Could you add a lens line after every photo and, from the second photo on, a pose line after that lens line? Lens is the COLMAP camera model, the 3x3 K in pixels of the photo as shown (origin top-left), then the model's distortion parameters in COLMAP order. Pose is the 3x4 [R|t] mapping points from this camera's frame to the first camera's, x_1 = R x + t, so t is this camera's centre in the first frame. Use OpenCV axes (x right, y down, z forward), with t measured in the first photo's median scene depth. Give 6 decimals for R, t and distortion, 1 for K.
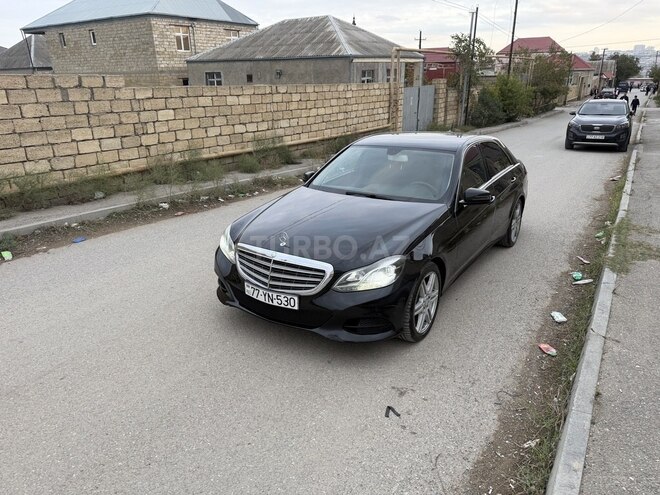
lens RADIAL K [[463.5, 0, 331.0], [0, 463.5, 249.1], [0, 0, 1]] dist [0.053648, -0.070192]
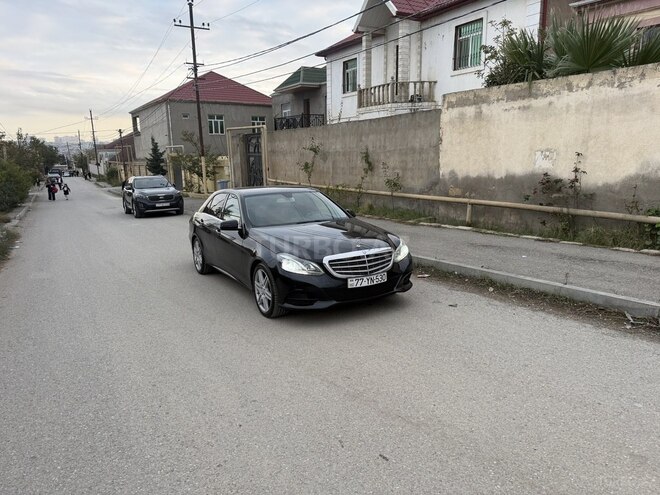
lens RADIAL K [[463.5, 0, 329.0], [0, 463.5, 247.9], [0, 0, 1]] dist [0.053648, -0.070192]
pose [[0.446459, -0.166213, 0.879231, -0.614891], [0.319951, 0.947288, 0.016613, -0.025379], [-0.835647, 0.273894, 0.476106, 0.159000]]
